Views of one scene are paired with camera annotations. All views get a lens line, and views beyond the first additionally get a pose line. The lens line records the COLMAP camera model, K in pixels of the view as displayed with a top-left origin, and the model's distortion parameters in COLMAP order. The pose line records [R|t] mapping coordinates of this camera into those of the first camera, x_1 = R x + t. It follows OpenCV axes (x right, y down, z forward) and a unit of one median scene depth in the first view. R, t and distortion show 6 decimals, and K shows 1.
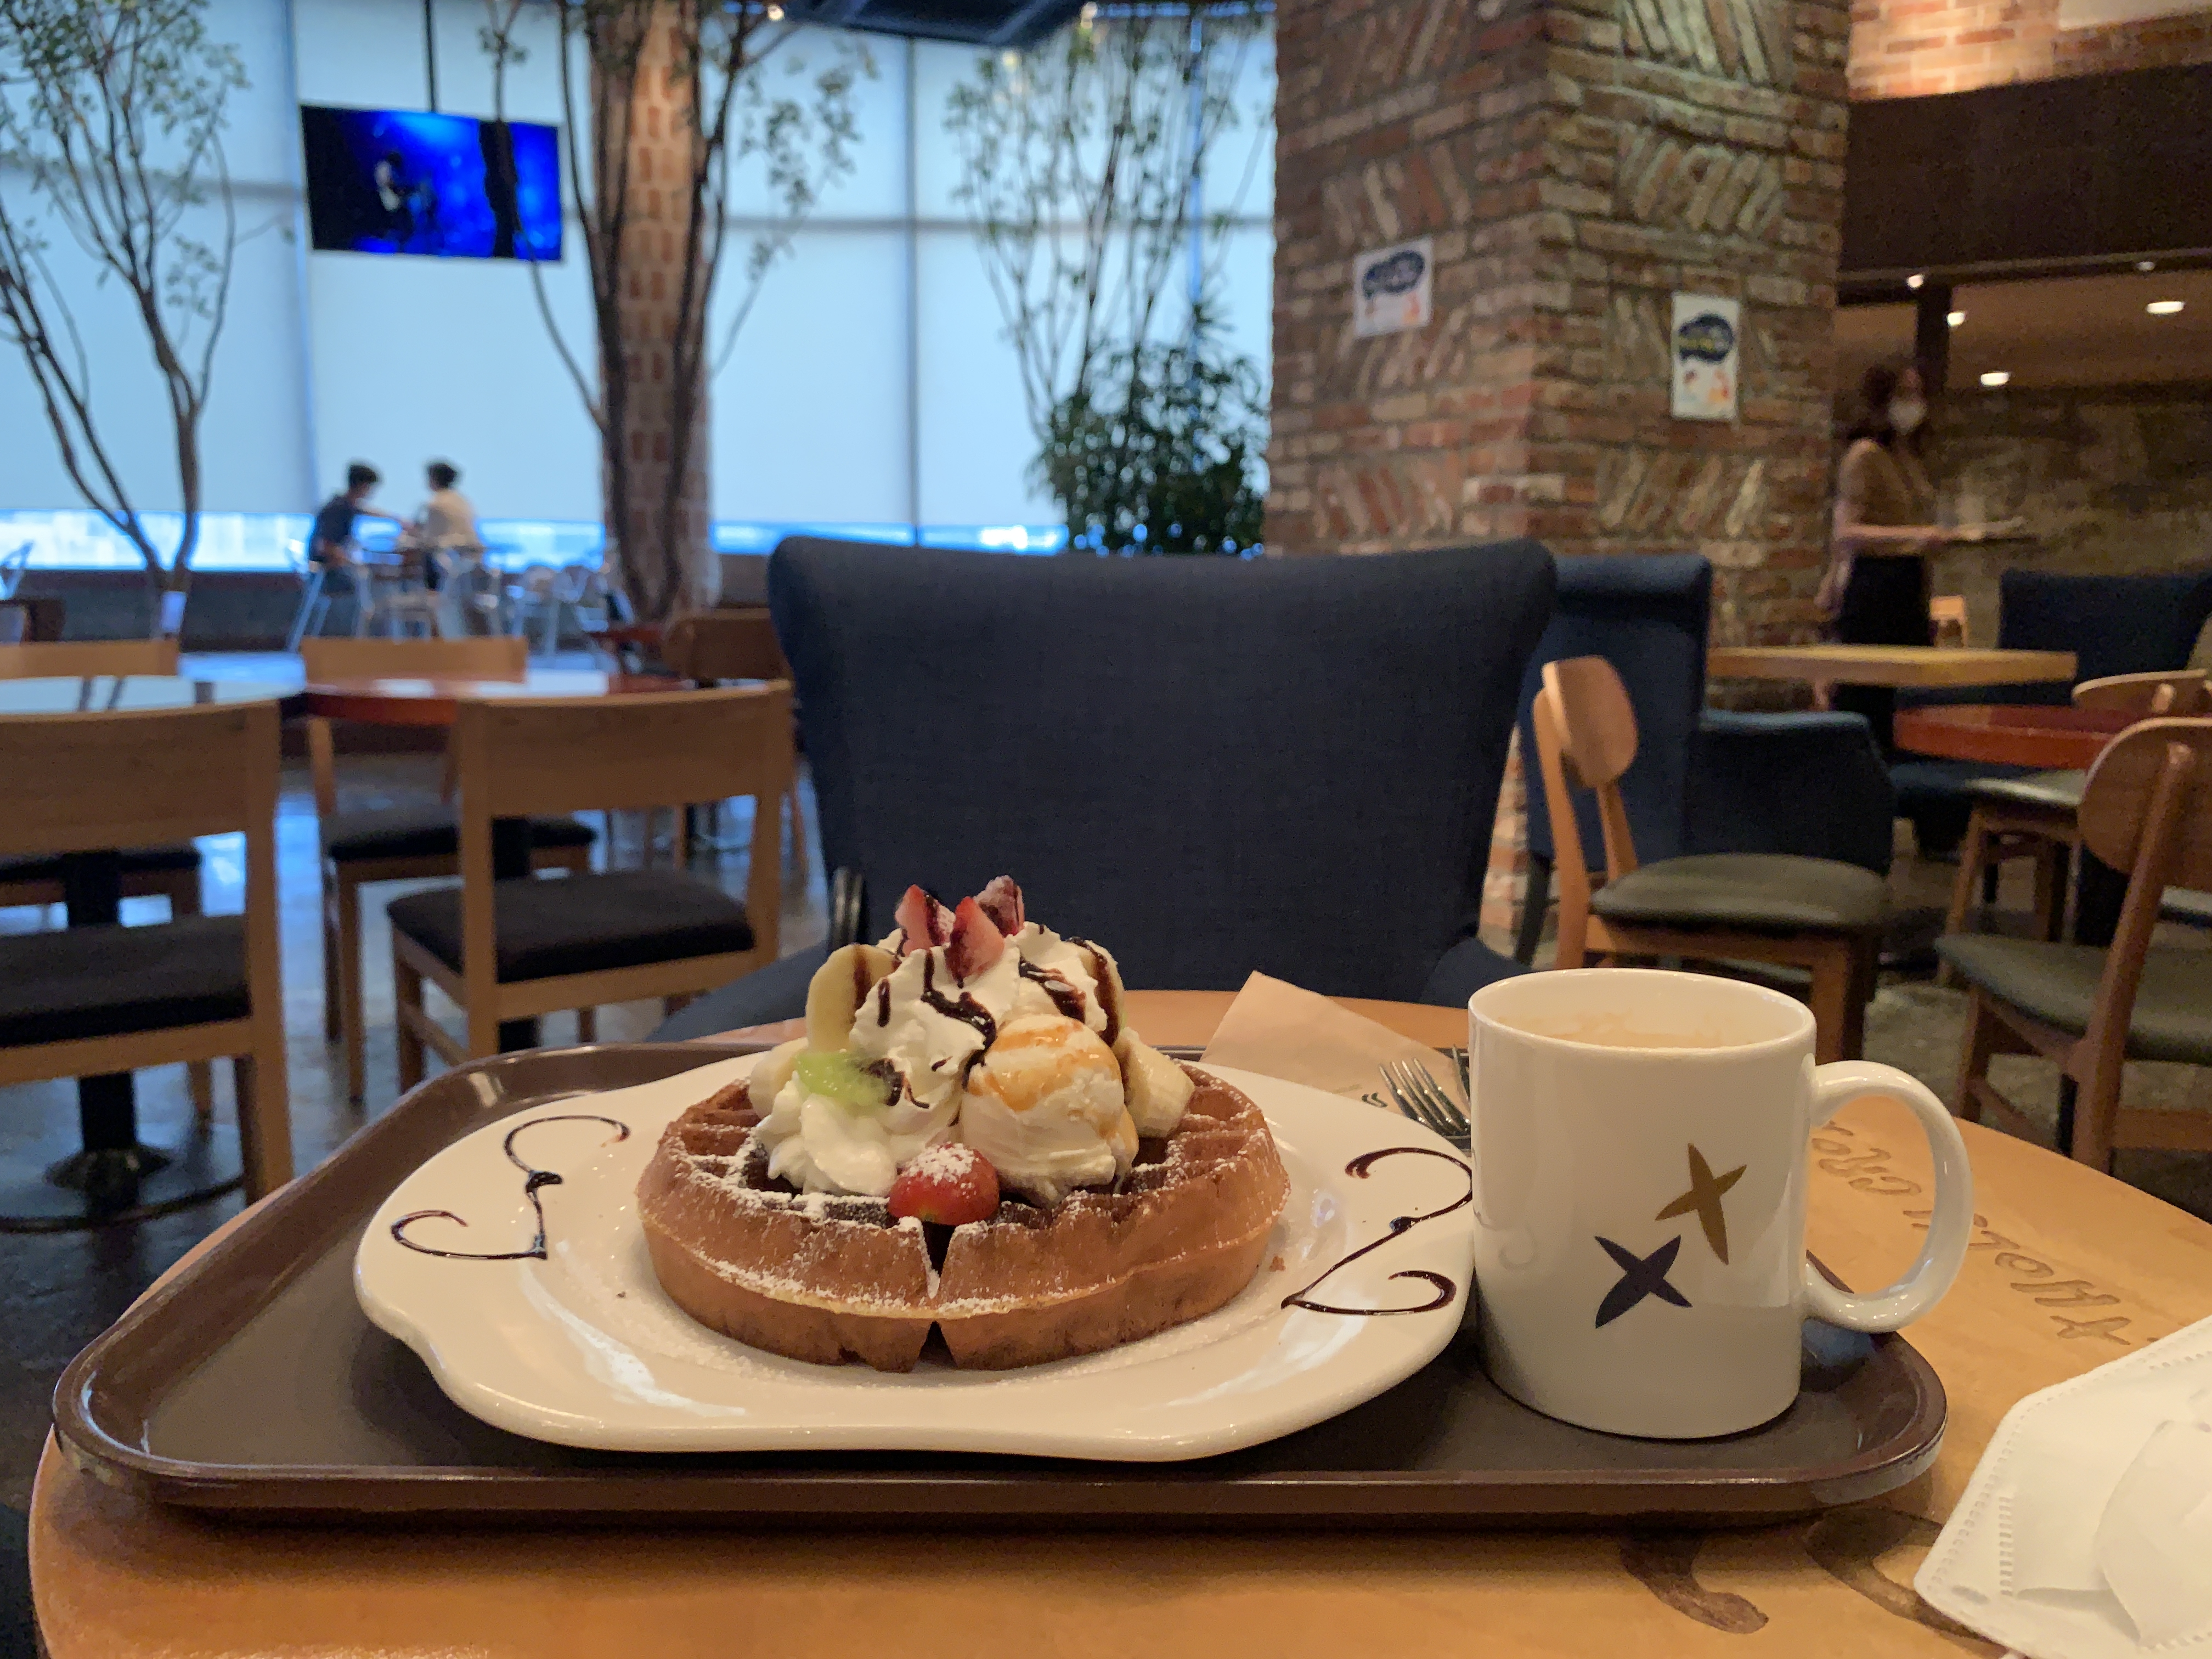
lens RADIAL K [[1667.2, 0, 1106.5], [0, 1667.2, 787.4], [0, 0, 1]] dist [0.030753, -0.040326]
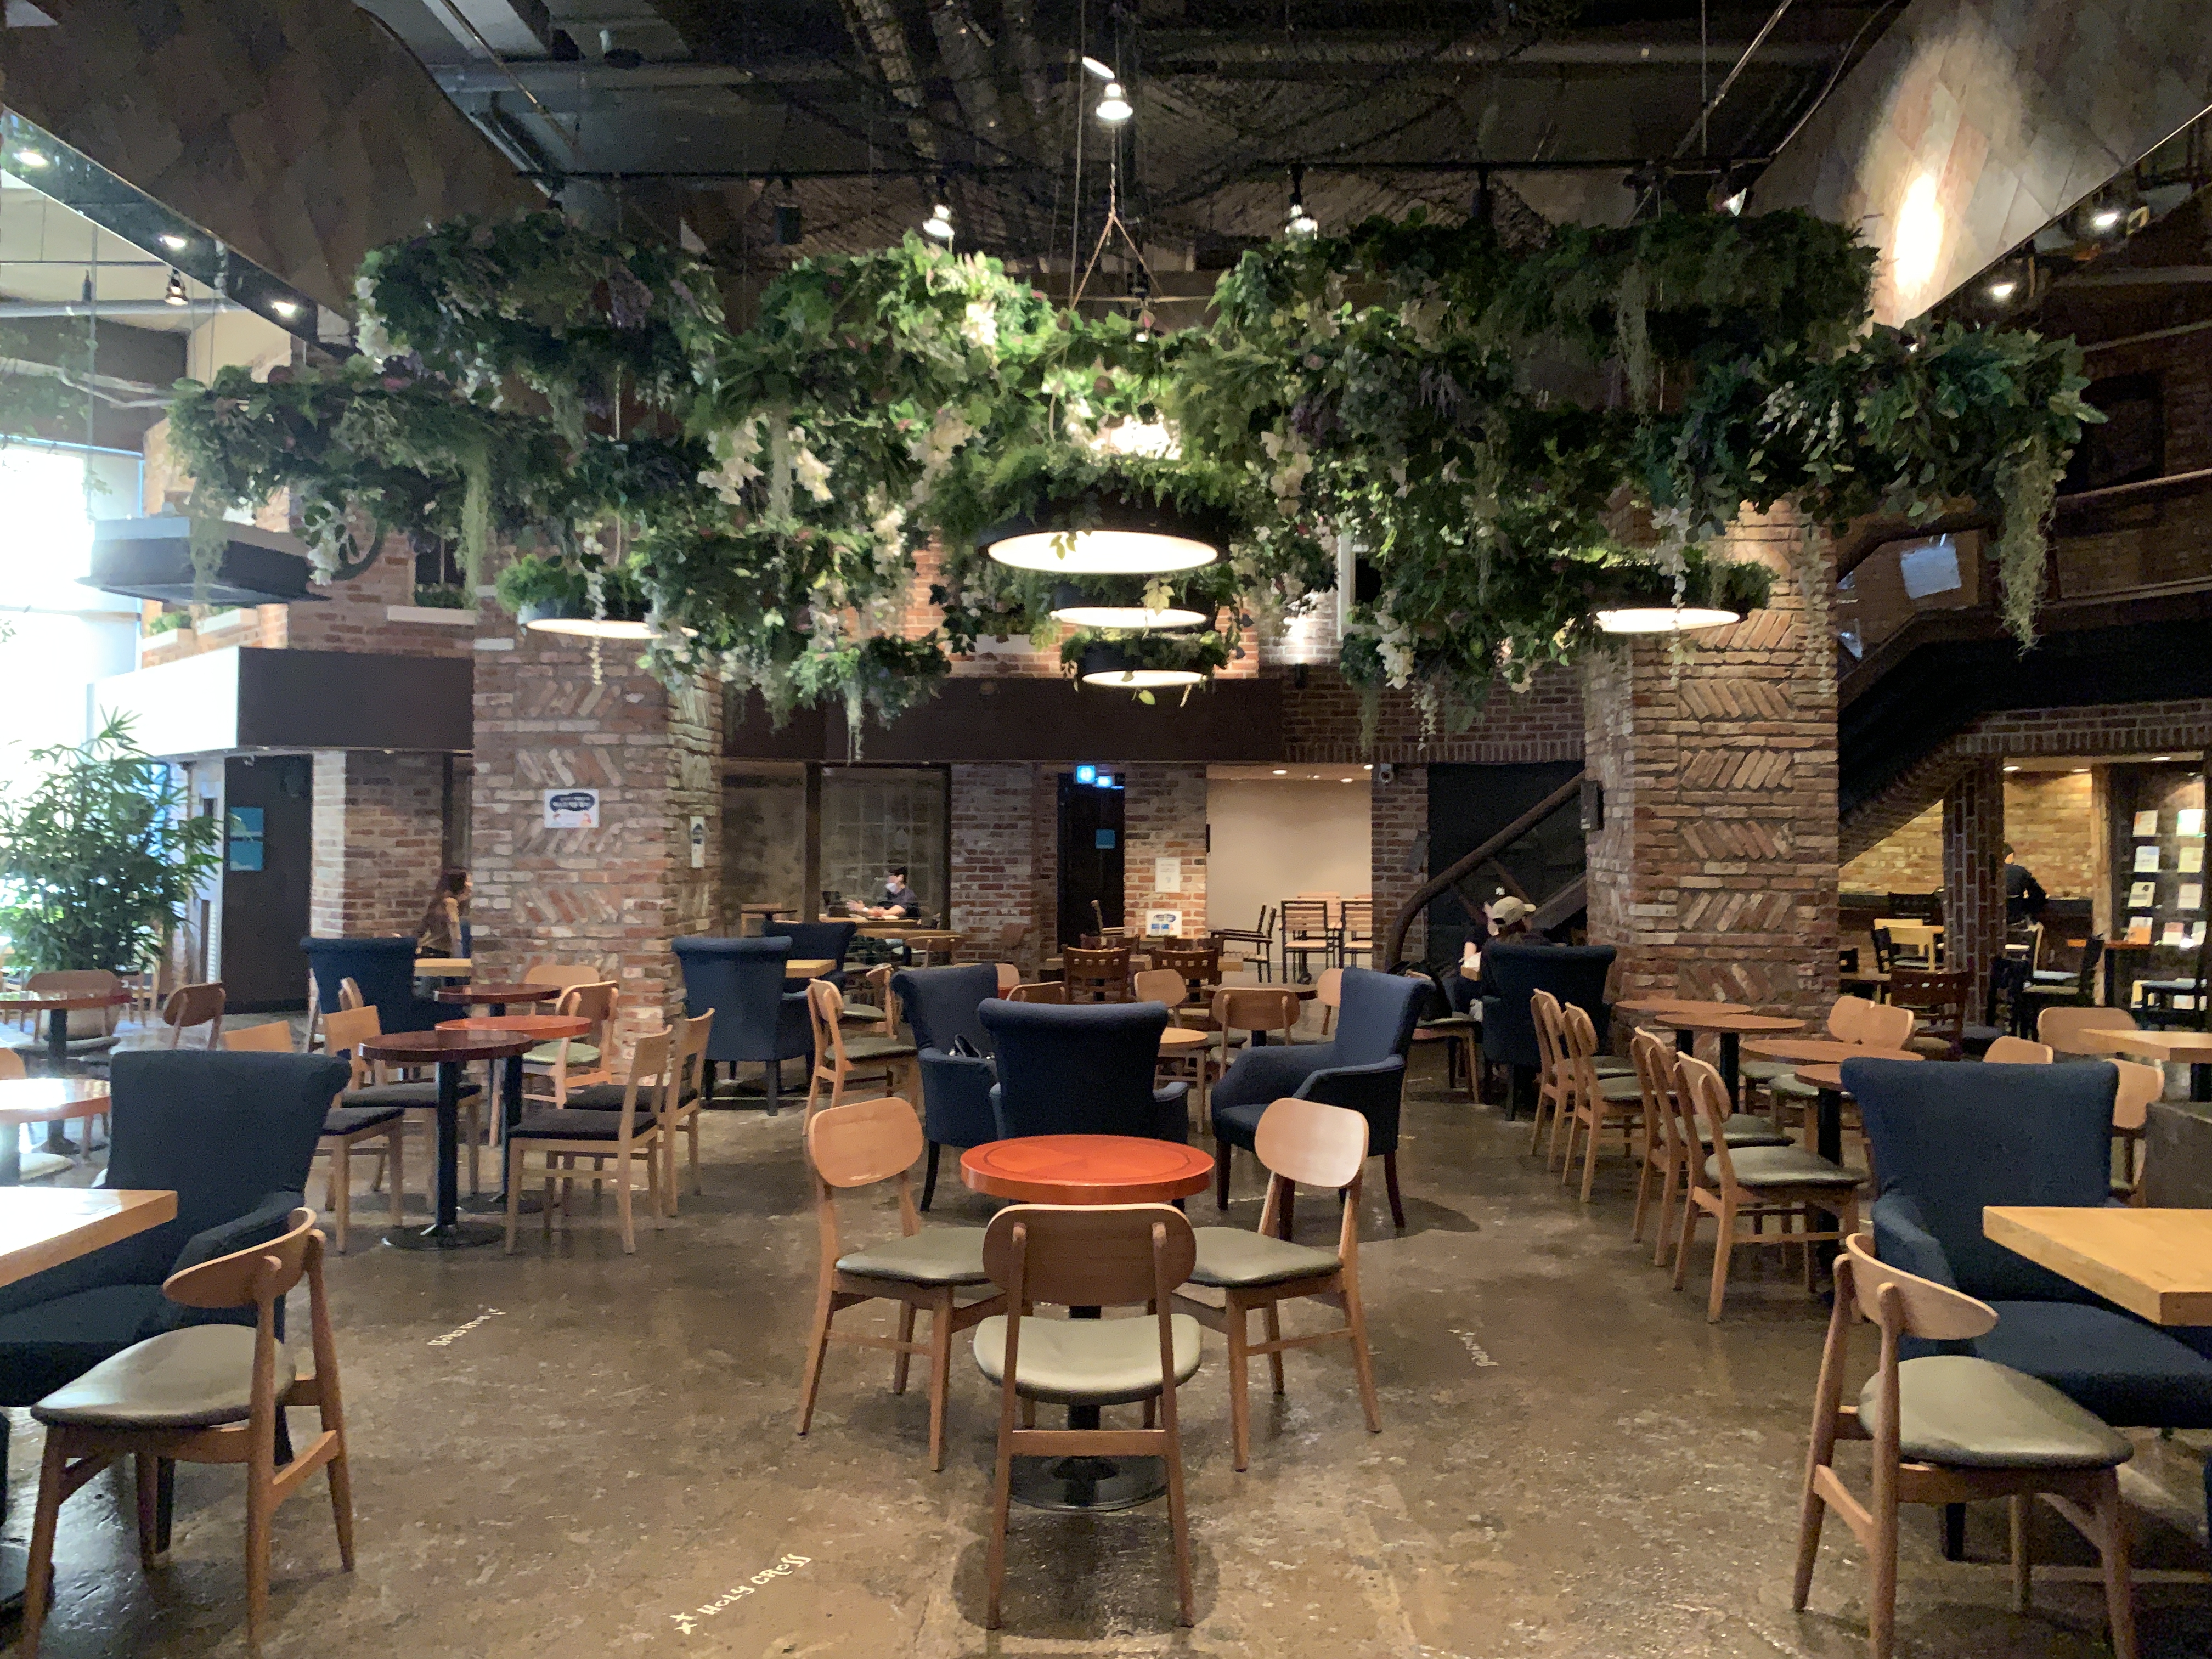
lens RADIAL K [[1667.2, 0, 1118.6], [0, 1667.2, 791.5], [0, 0, 1]] dist [0.030753, -0.040326]
pose [[0.550237, 0.017792, 0.834819, -1.311300], [0.116633, 0.988334, -0.097938, -0.032148], [-0.826823, 0.151257, 0.541743, -0.782816]]
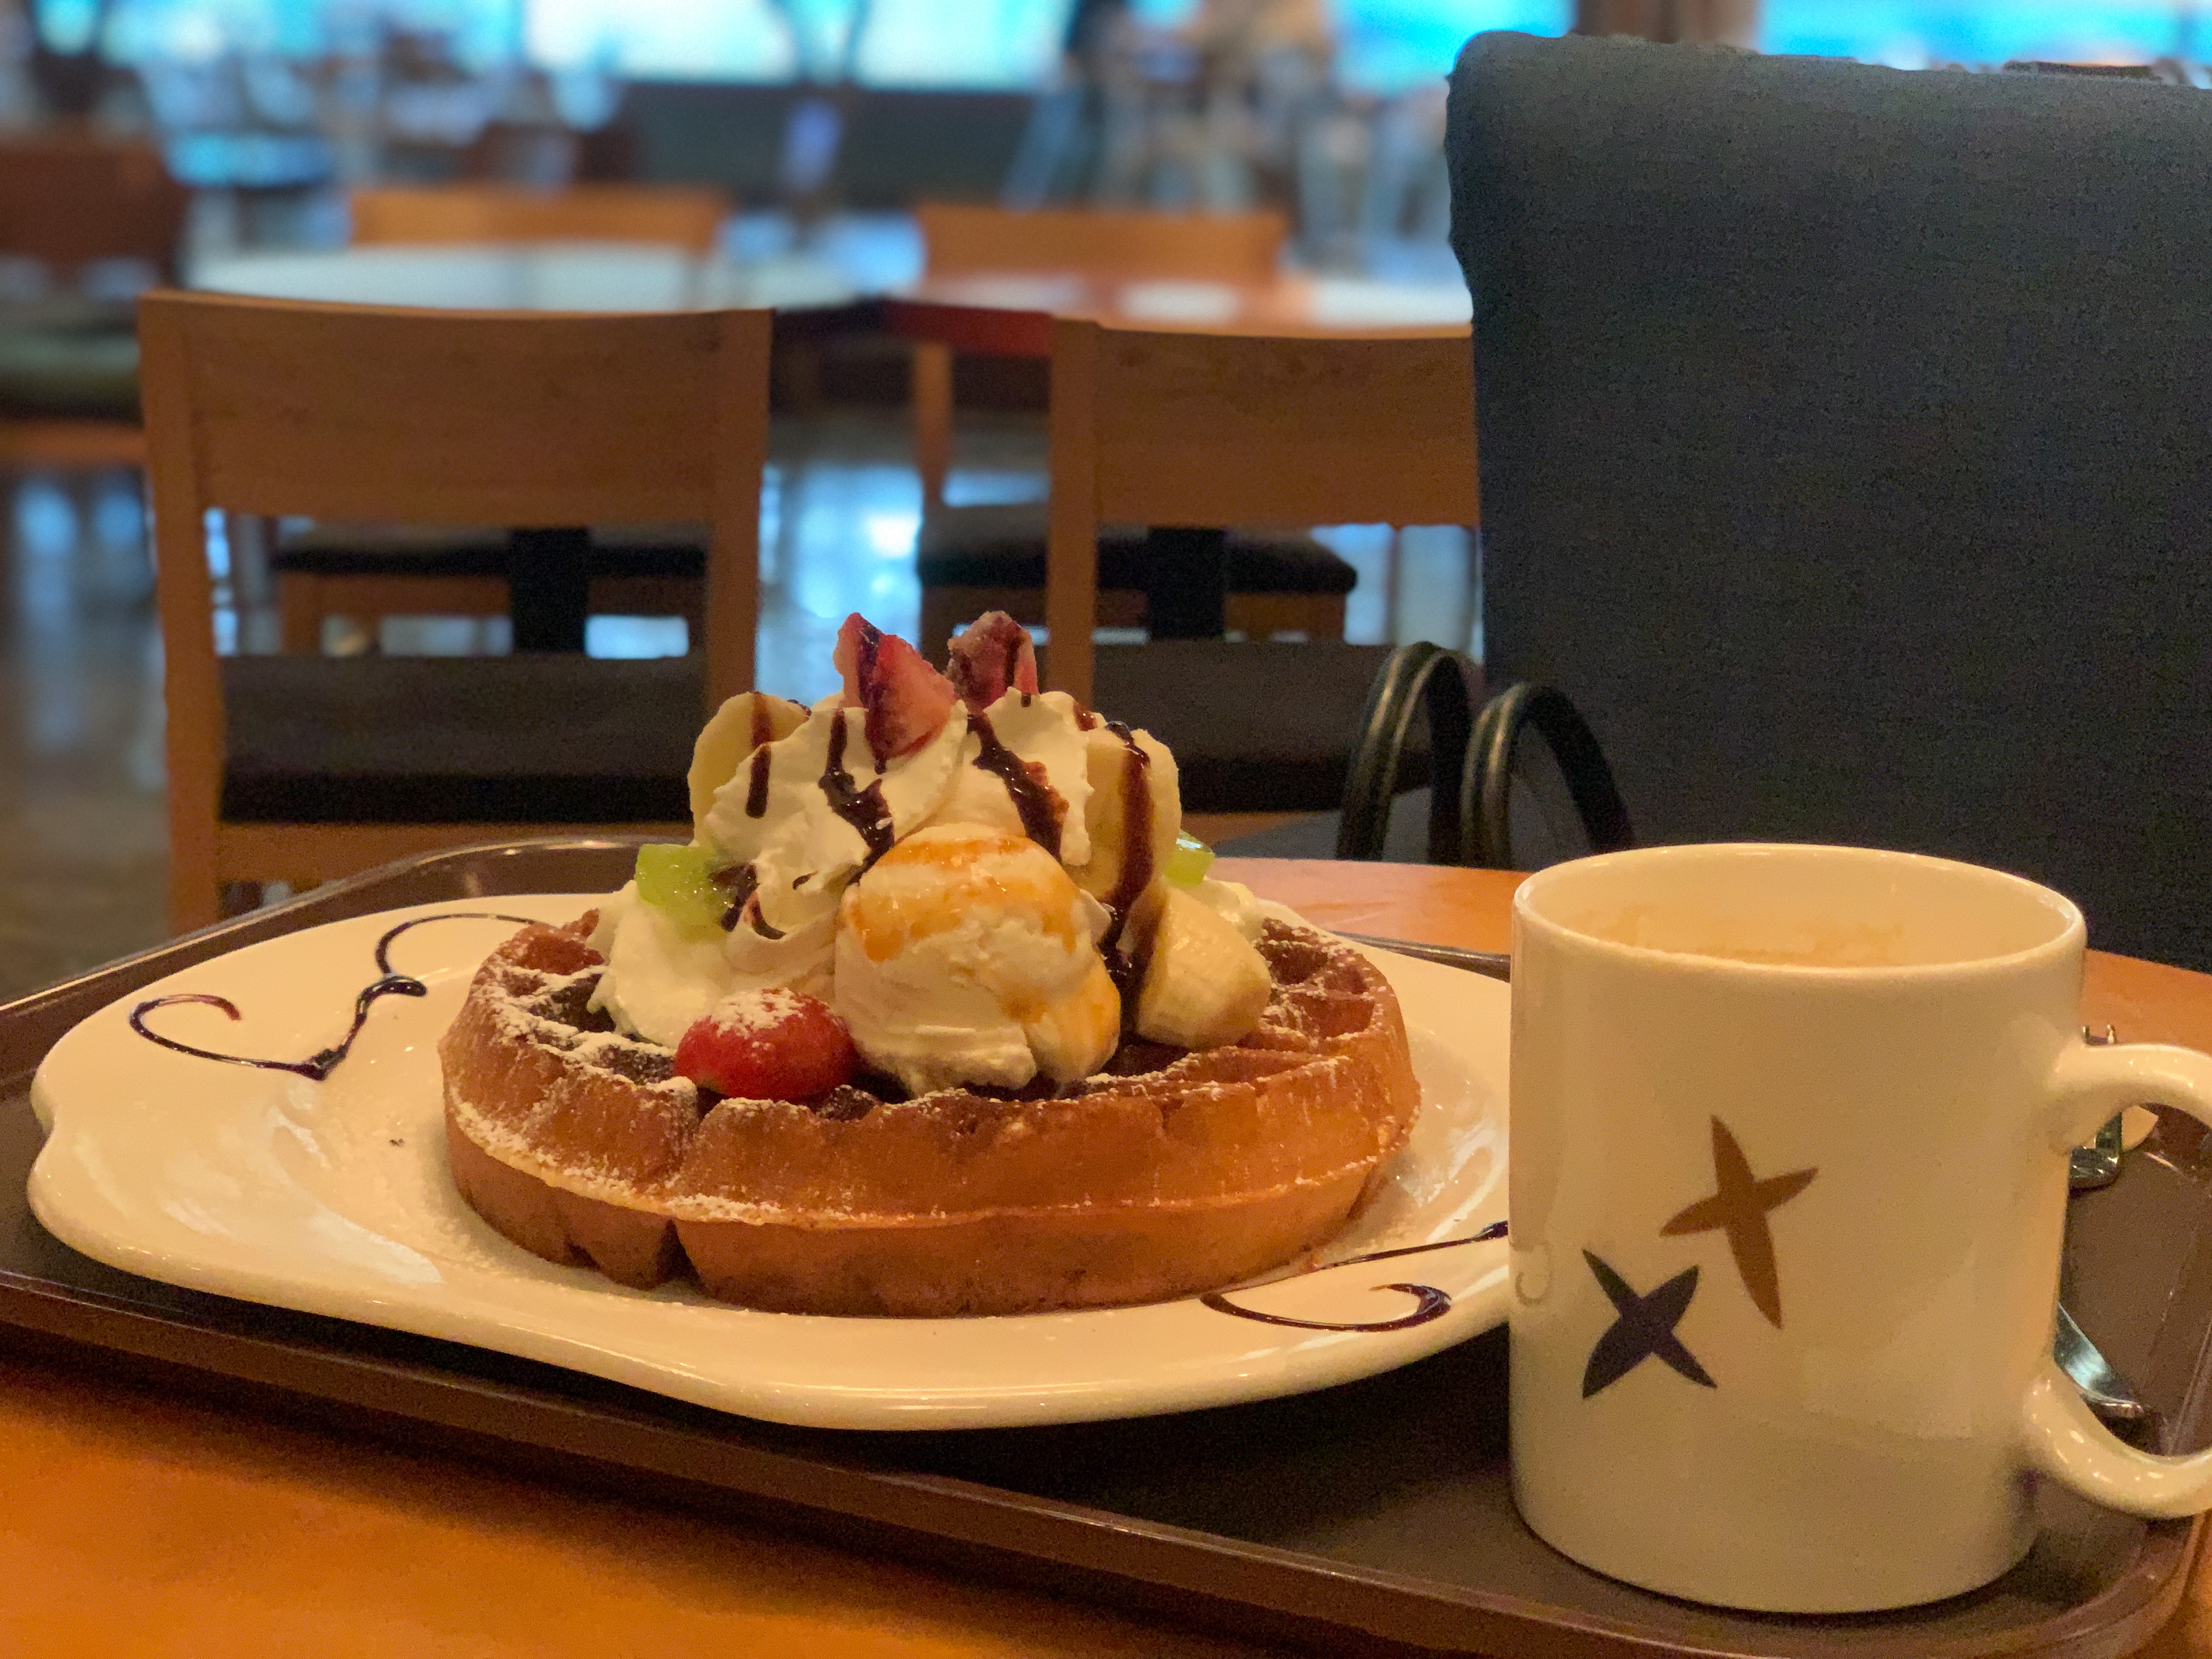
lens RADIAL K [[3269.0, 0, 1110.6], [0, 3269.0, 838.4], [0, 0, 1]] dist [-0.013536, 0.000000]
pose [[0.904677, 0.110130, -0.411621, 0.060328], [-0.070223, 0.991348, 0.110896, -0.000369], [0.420272, -0.071420, 0.904583, -0.014643]]
